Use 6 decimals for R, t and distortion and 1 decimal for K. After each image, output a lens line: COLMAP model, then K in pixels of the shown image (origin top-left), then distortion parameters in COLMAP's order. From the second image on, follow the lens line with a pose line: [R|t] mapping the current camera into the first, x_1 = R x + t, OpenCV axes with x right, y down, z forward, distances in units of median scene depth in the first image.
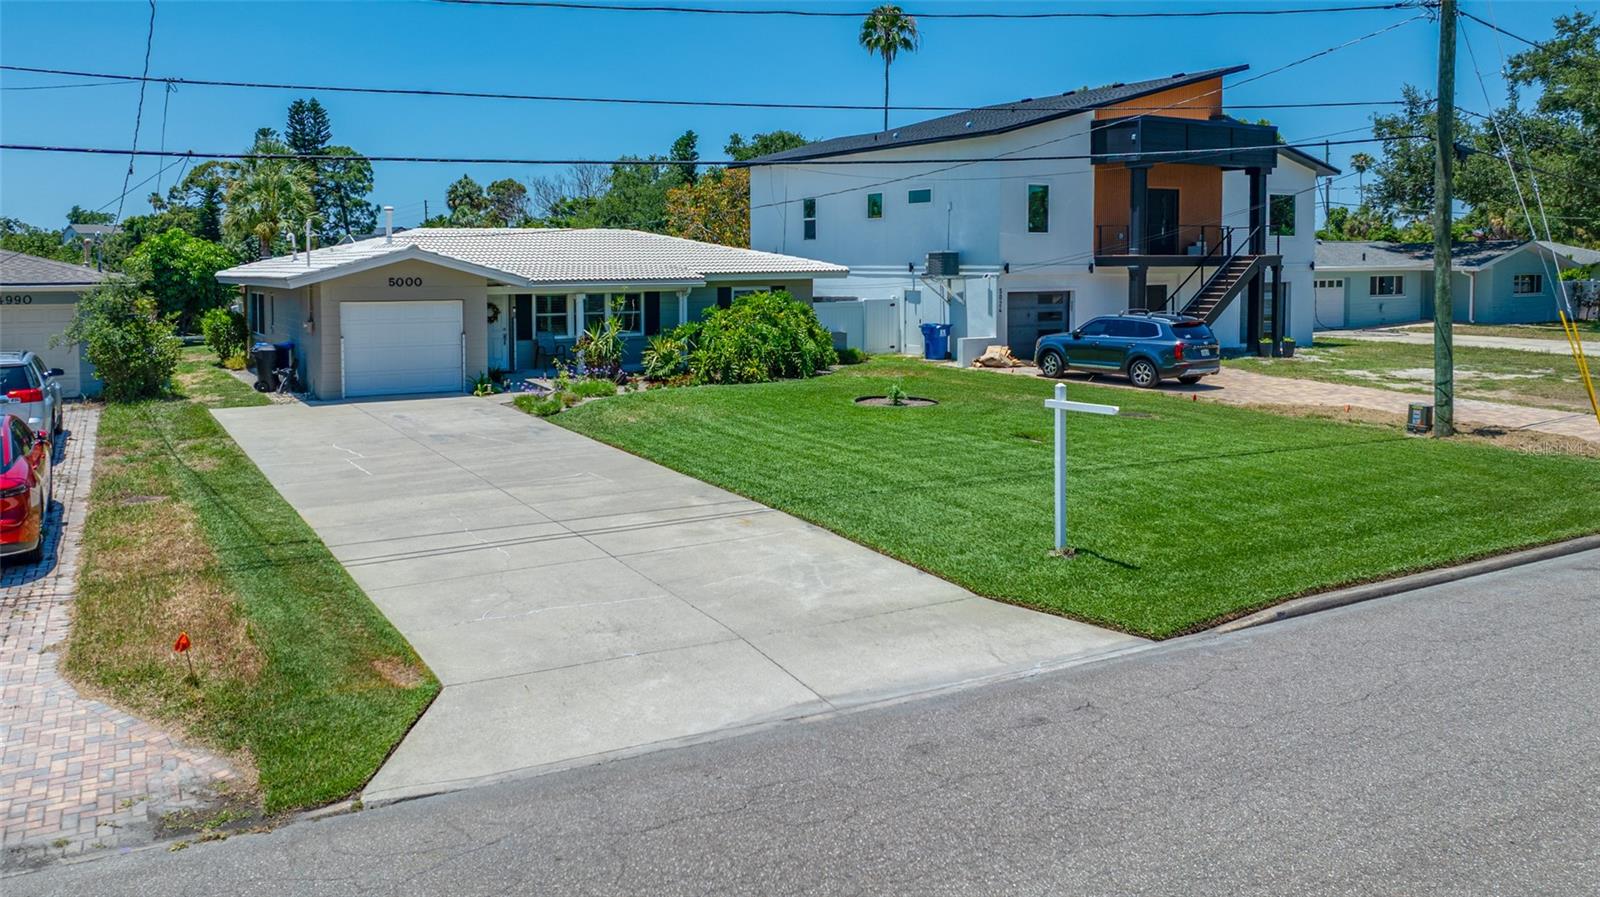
lens RADIAL K [[1153.4, 0, 800.0], [0, 1153.4, 448.5], [0, 0, 1]] dist [-0.017365, -0.002497]
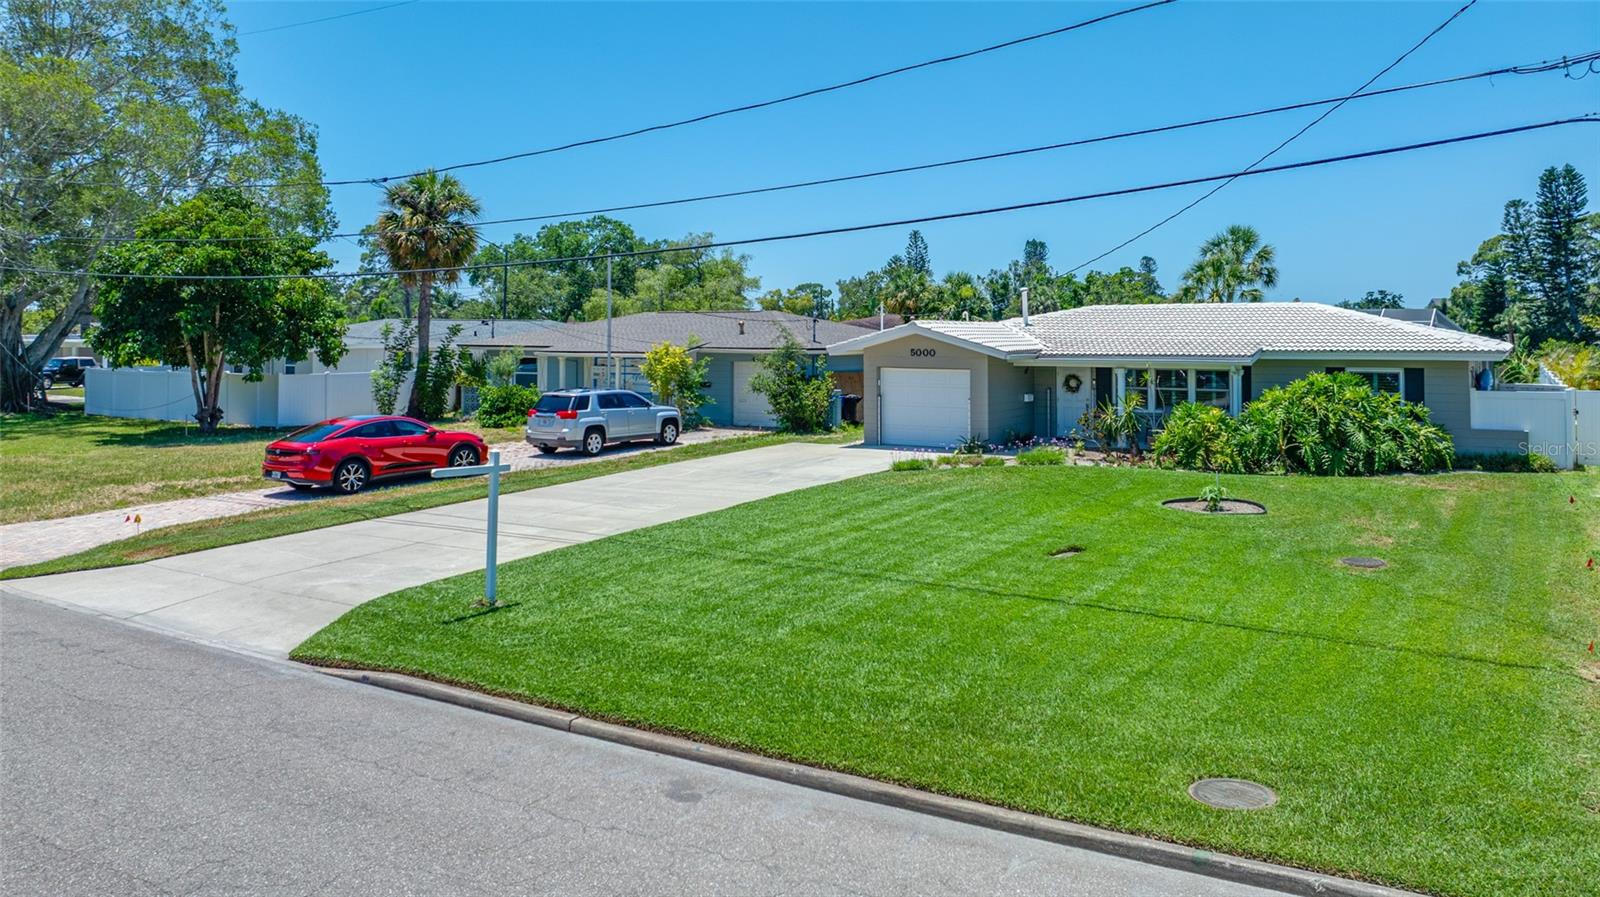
lens RADIAL K [[1101.2, 0, 800.0], [0, 1101.2, 448.5], [0, 0, 1]] dist [-0.019348, -0.001717]
pose [[0.527190, 0.092505, -0.844698, 0.435456], [-0.140410, 0.989876, 0.020771, -0.041197], [0.838067, 0.107654, 0.534841, 0.234735]]
